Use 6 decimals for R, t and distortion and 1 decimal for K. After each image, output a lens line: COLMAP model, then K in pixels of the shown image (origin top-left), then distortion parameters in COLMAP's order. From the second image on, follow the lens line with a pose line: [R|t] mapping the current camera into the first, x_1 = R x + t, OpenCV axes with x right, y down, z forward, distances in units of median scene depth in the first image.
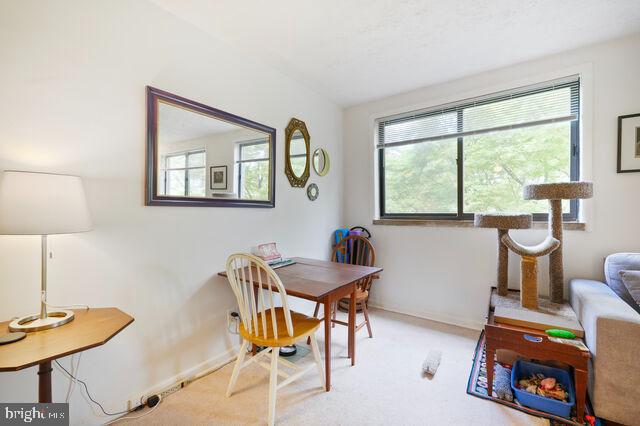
lens RADIAL K [[281.0, 0, 320.5], [0, 281.0, 211.7], [0, 0, 1]] dist [-0.002515, -0.000149]
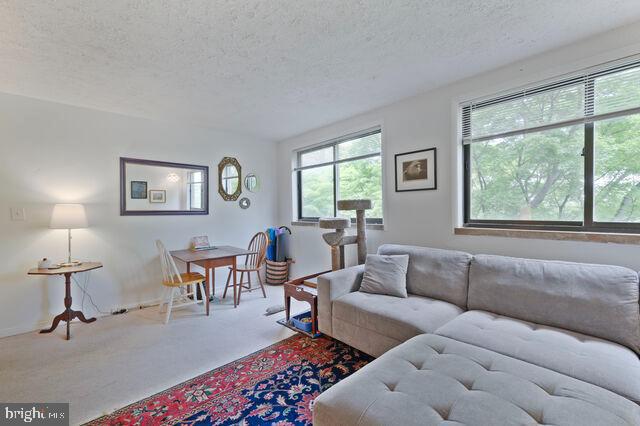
lens RADIAL K [[281.0, 0, 319.6], [0, 281.0, 213.6], [0, 0, 1]] dist [-0.002515, -0.000149]
pose [[0.980214, -0.002896, -0.197920, 0.717270], [0.004605, 0.999956, 0.008174, -0.027819], [0.197888, -0.008923, 0.980184, -0.422052]]
